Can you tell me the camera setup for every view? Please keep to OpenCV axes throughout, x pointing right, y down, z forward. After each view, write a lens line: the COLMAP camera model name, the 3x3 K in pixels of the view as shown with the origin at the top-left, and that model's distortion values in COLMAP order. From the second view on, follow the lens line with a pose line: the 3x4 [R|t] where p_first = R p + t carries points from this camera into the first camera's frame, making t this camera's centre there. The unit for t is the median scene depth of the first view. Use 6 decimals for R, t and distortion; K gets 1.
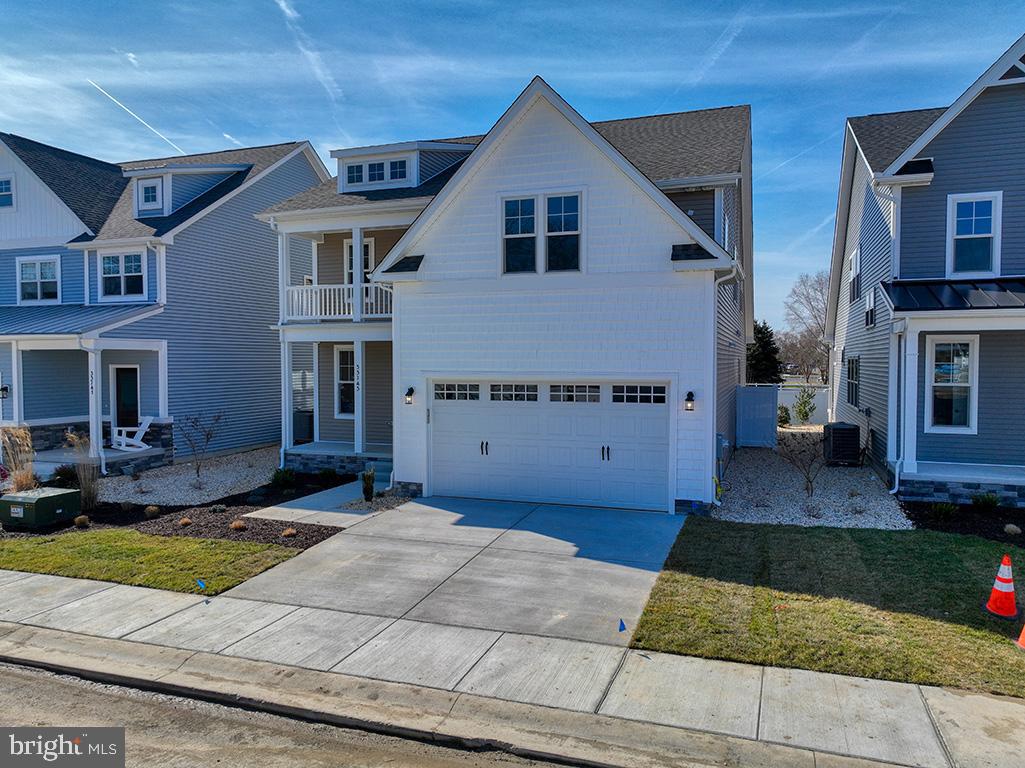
lens RADIAL K [[724.5, 0, 511.0], [0, 724.5, 384.9], [0, 0, 1]] dist [-0.002713, 0.014892]
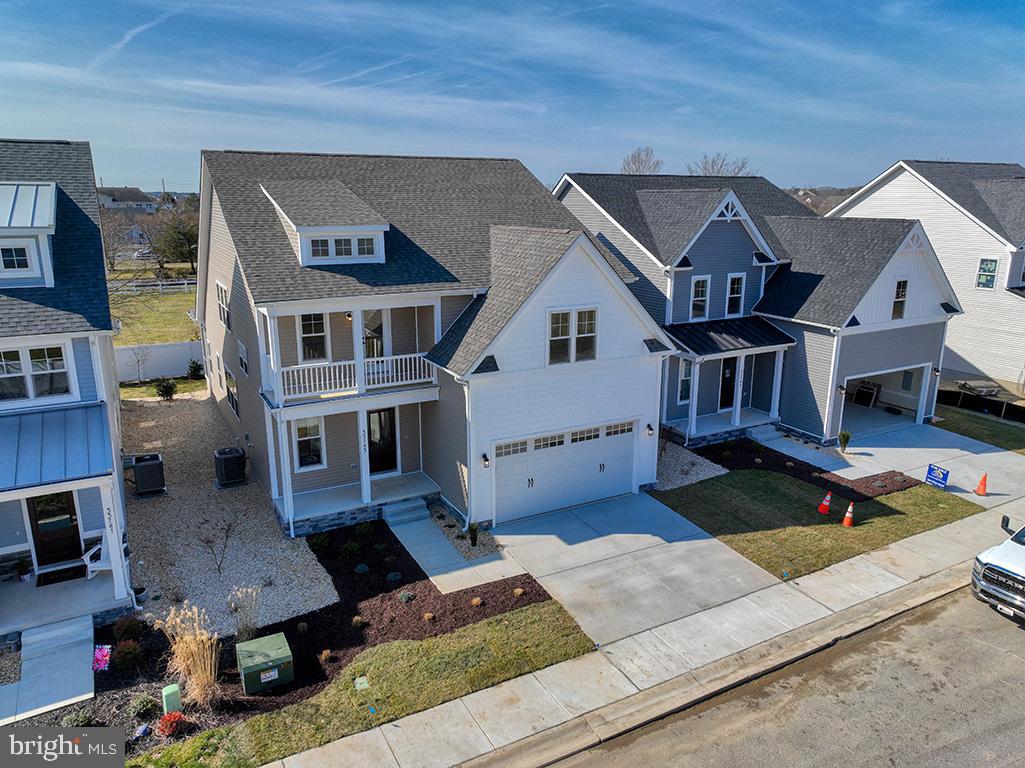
lens RADIAL K [[724.5, 0, 515.4], [0, 724.5, 382.9], [0, 0, 1]] dist [-0.002713, 0.014892]
pose [[0.666583, -0.183282, 0.722547, -1.077042], [0.026312, 0.974483, 0.222914, -0.433452], [-0.744966, -0.129579, 0.654397, 0.121897]]
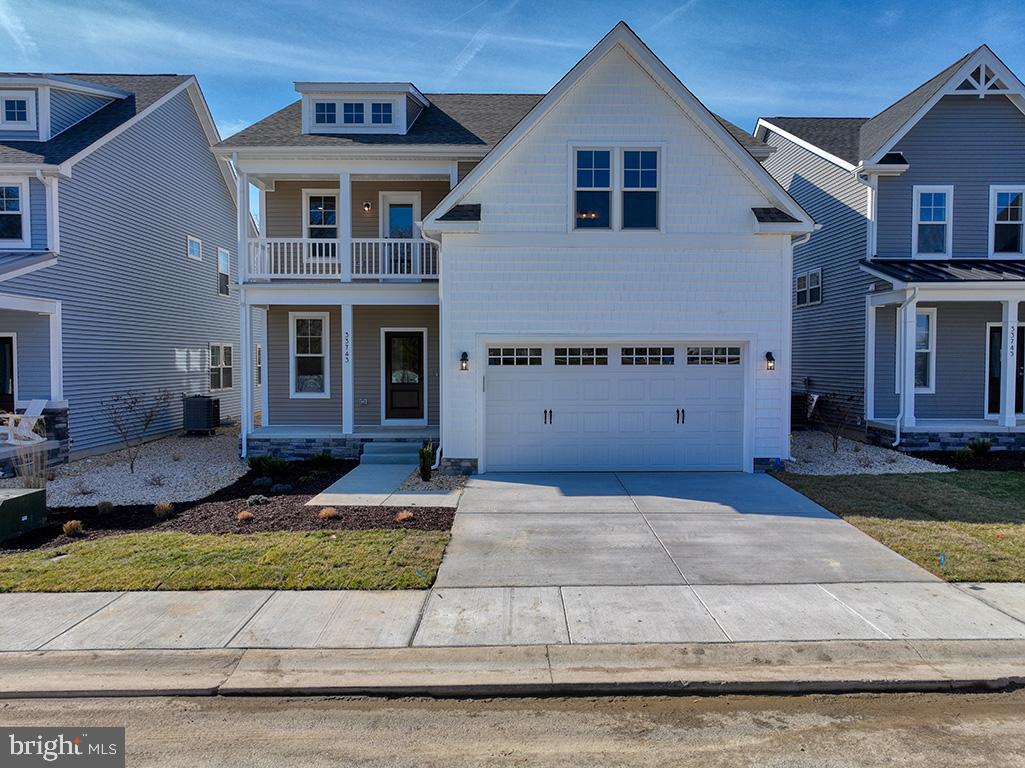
lens RADIAL K [[724.5, 0, 513.7], [0, 724.5, 384.2], [0, 0, 1]] dist [-0.002713, 0.014892]
pose [[0.937275, -0.011713, 0.348393, -0.411574], [0.012703, 0.999919, -0.000556, 0.046958], [-0.348359, 0.004947, 0.937348, 0.151577]]
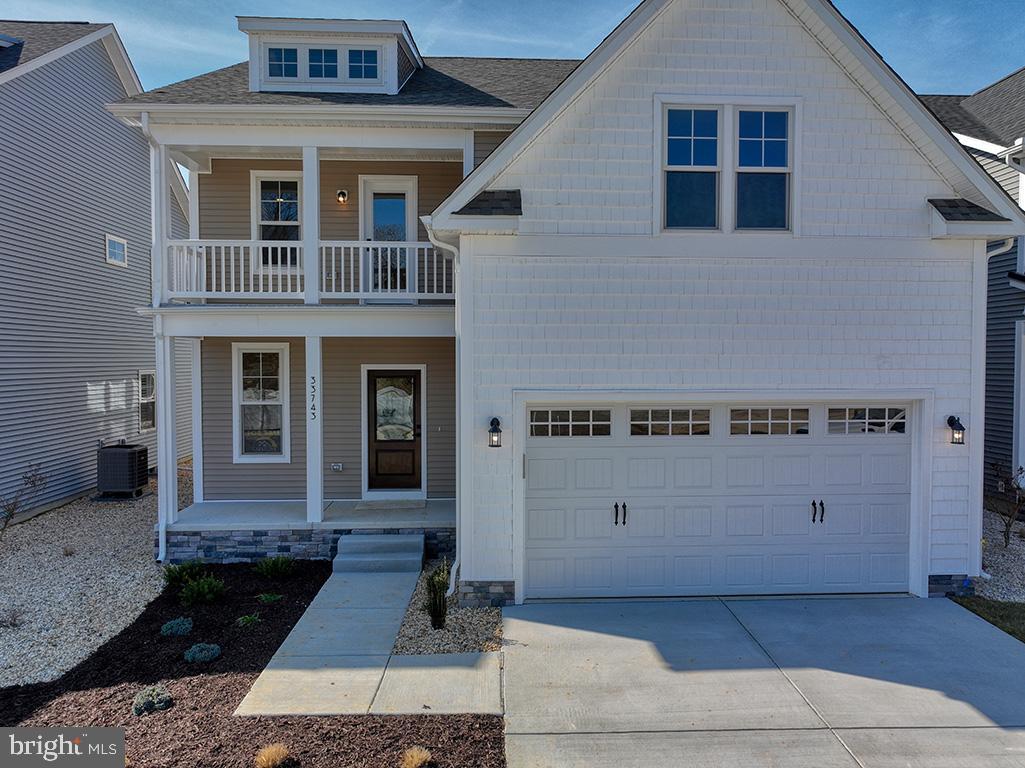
lens RADIAL K [[724.5, 0, 513.3], [0, 724.5, 383.6], [0, 0, 1]] dist [-0.002713, 0.014892]
pose [[0.924360, -0.013046, 0.381299, -0.361340], [0.013954, 0.999903, 0.000383, -0.024787], [-0.381267, 0.004967, 0.924452, 0.483636]]
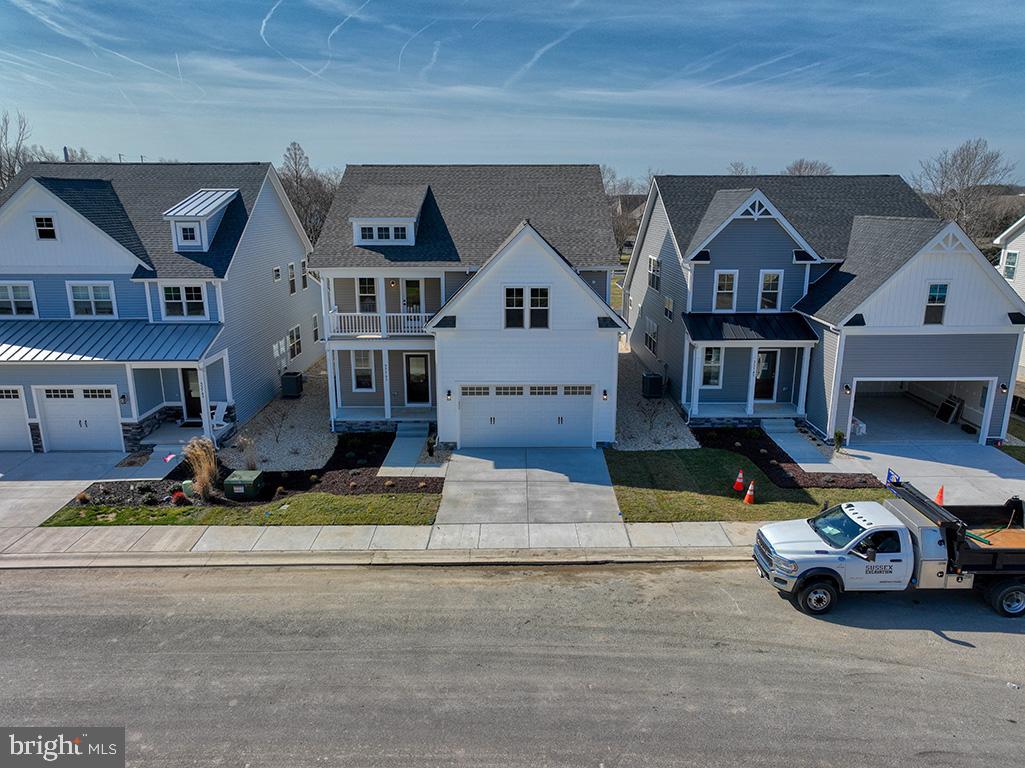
lens RADIAL K [[724.5, 0, 513.0], [0, 724.5, 385.7], [0, 0, 1]] dist [-0.002713, 0.014892]
pose [[0.940241, -0.085632, 0.329567, -0.596043], [0.012971, 0.976166, 0.216635, -0.402779], [-0.340263, -0.199415, 0.918942, -0.687787]]
